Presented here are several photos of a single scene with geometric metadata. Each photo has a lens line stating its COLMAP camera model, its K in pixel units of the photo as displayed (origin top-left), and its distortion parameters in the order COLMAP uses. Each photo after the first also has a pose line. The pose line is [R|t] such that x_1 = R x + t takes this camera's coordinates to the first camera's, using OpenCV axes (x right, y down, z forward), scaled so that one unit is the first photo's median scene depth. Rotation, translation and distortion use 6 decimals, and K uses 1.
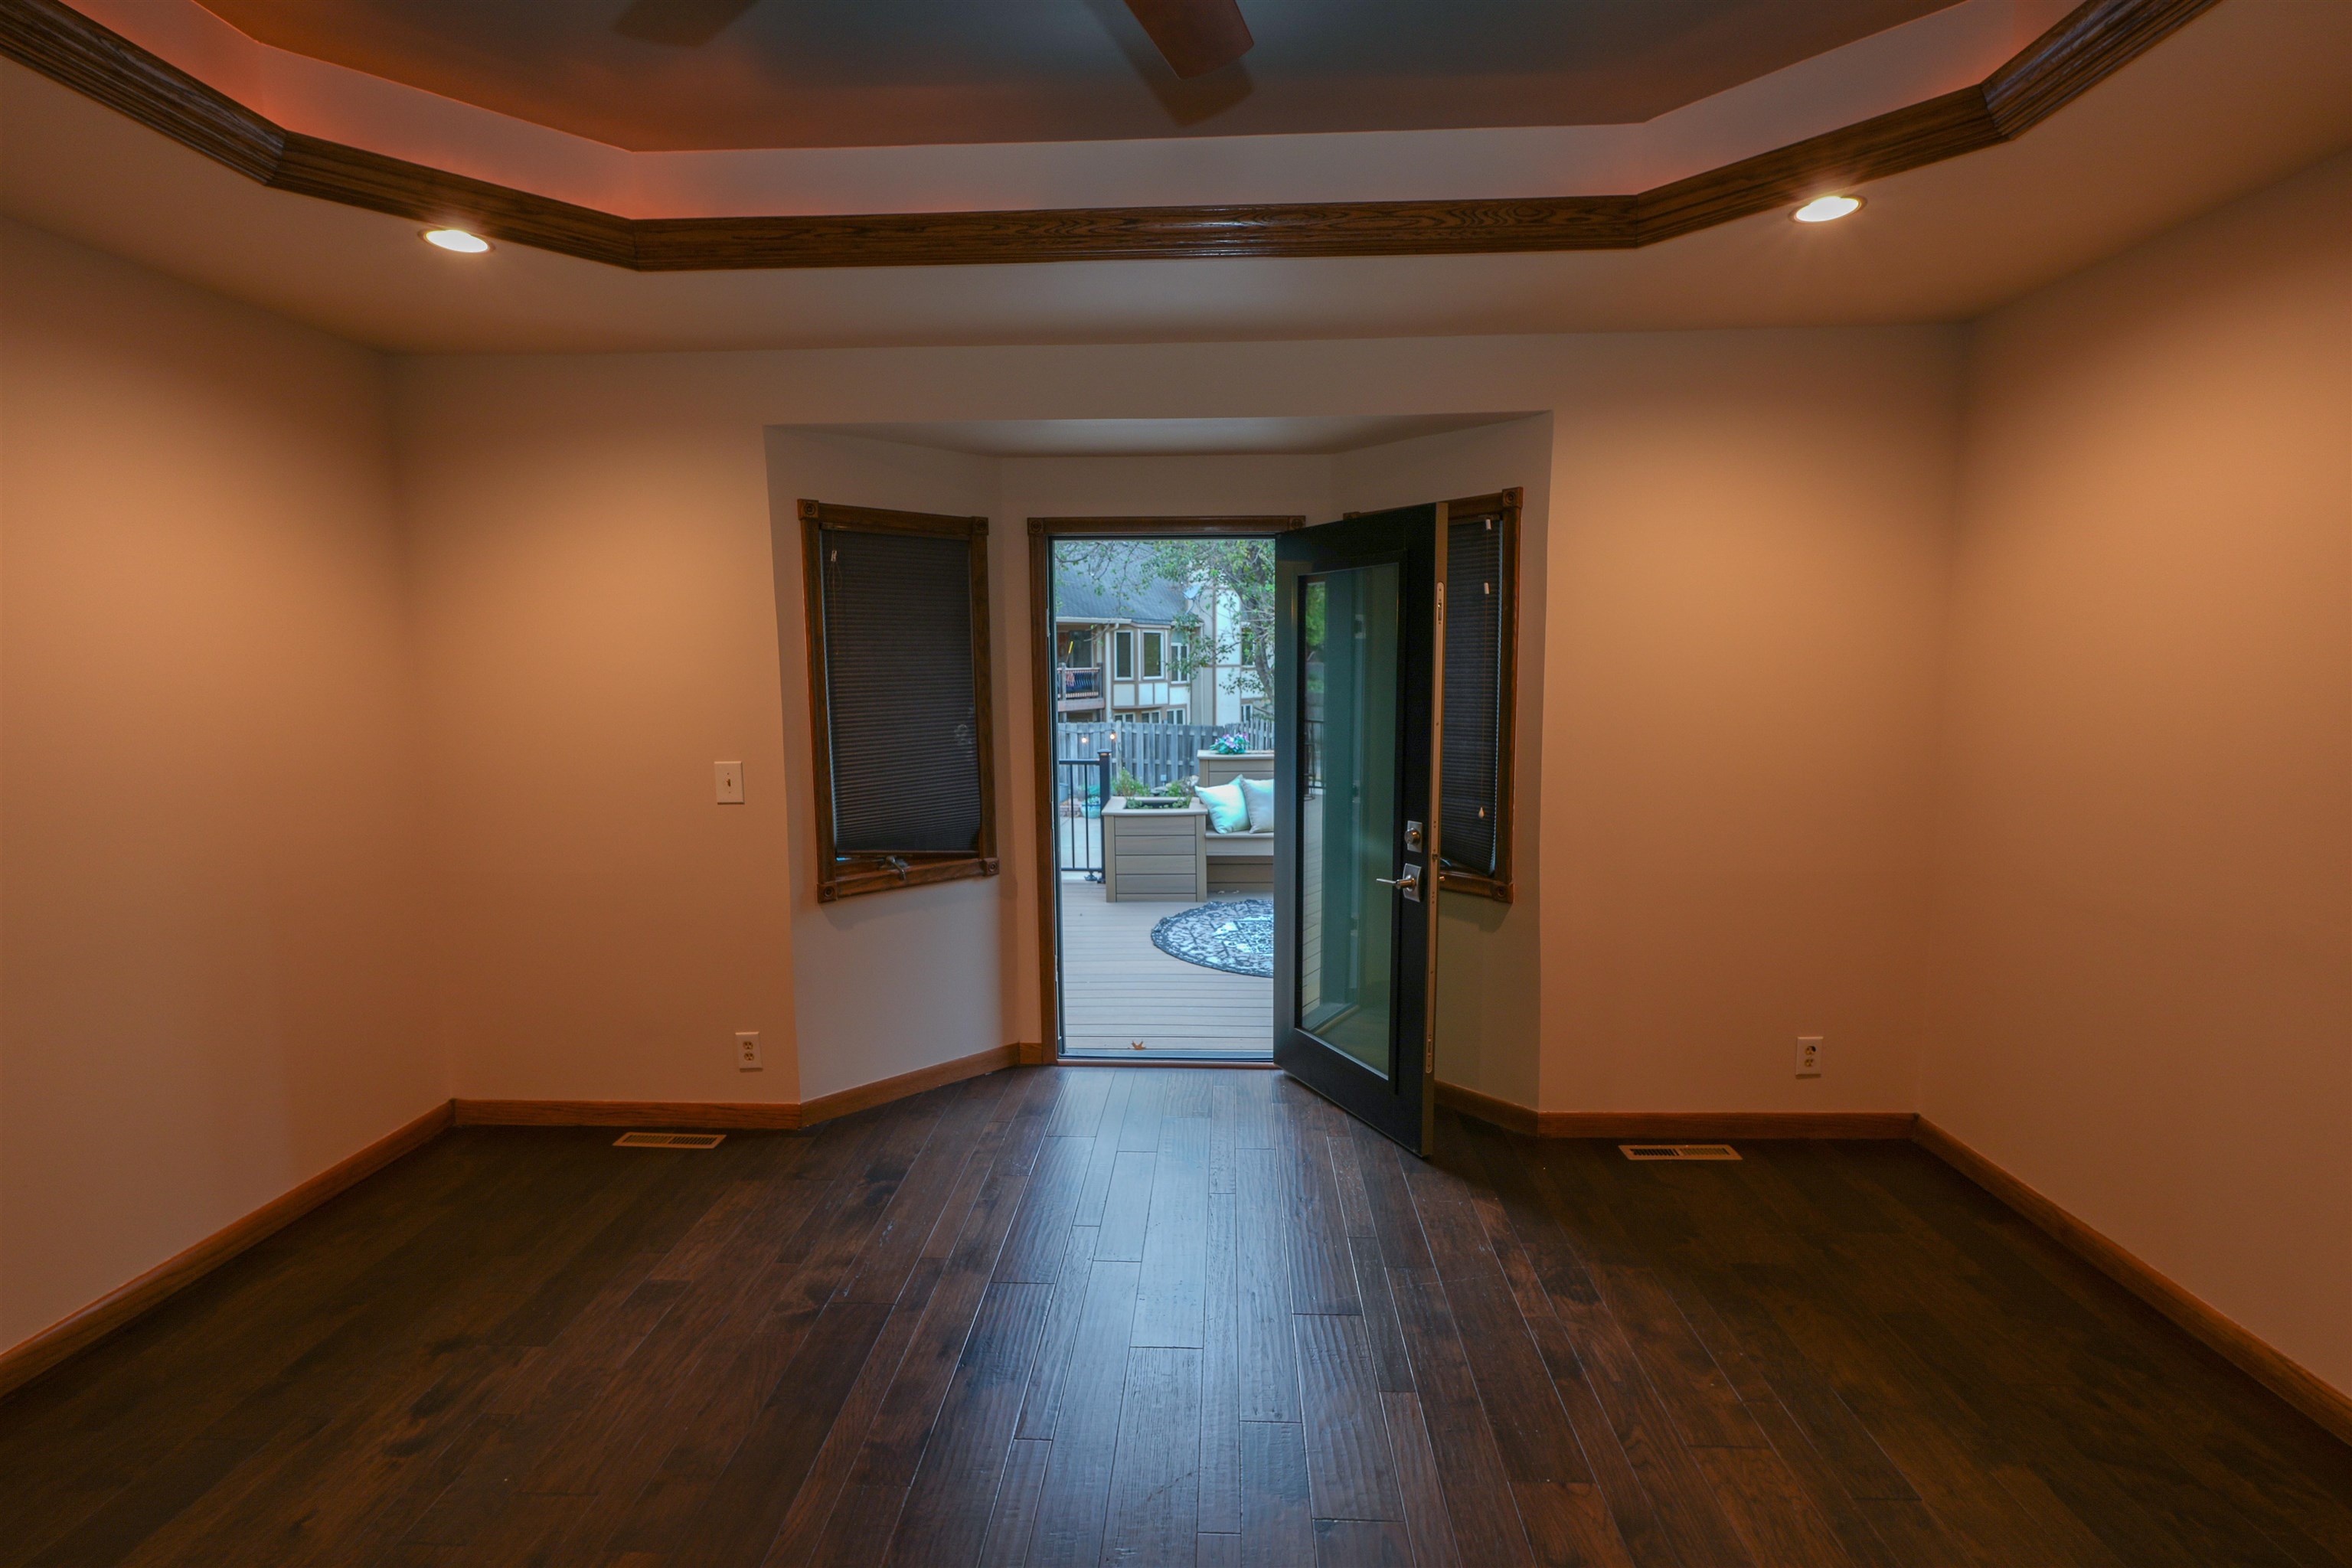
lens RADIAL K [[1066.1, 0, 1178.4], [0, 1066.1, 783.3], [0, 0, 1]] dist [0.001254, -0.000056]
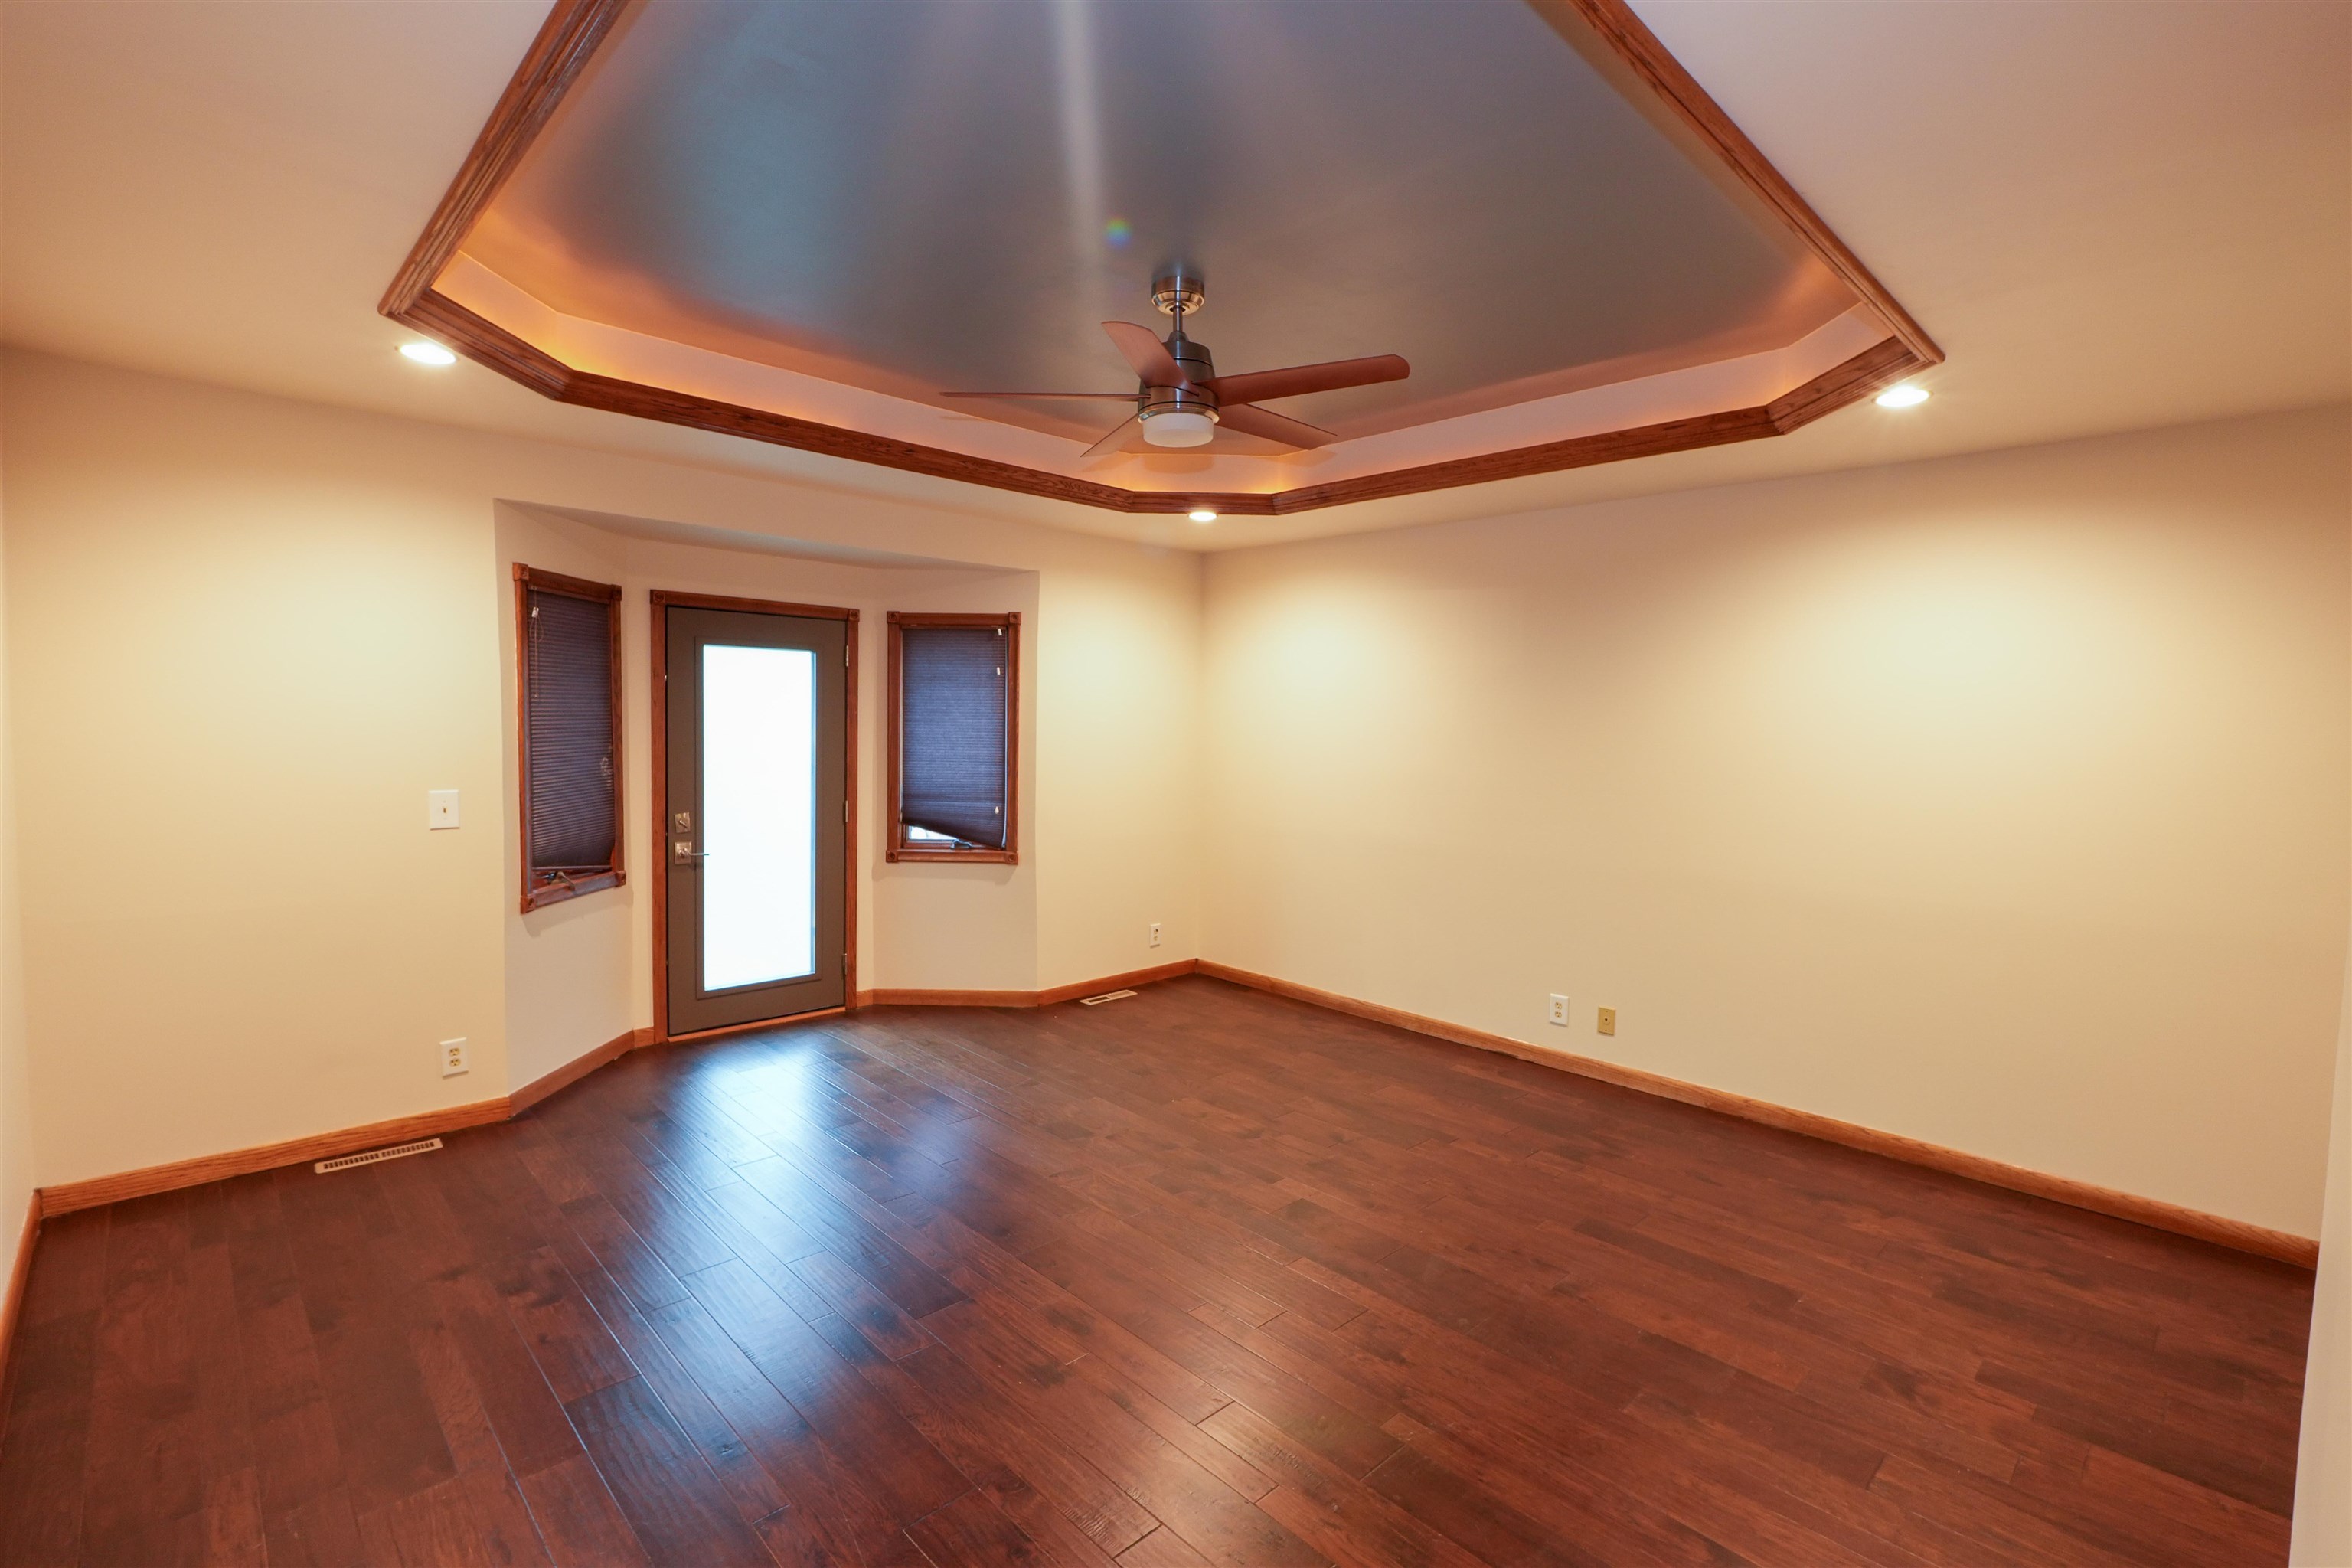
lens RADIAL K [[1066.1, 0, 1180.4], [0, 1066.1, 783.2], [0, 0, 1]] dist [0.001254, -0.000056]
pose [[0.690388, -0.022724, 0.723082, -0.694670], [0.056619, 0.998138, -0.022691, 0.040292], [-0.721220, 0.056606, 0.690389, -0.308961]]
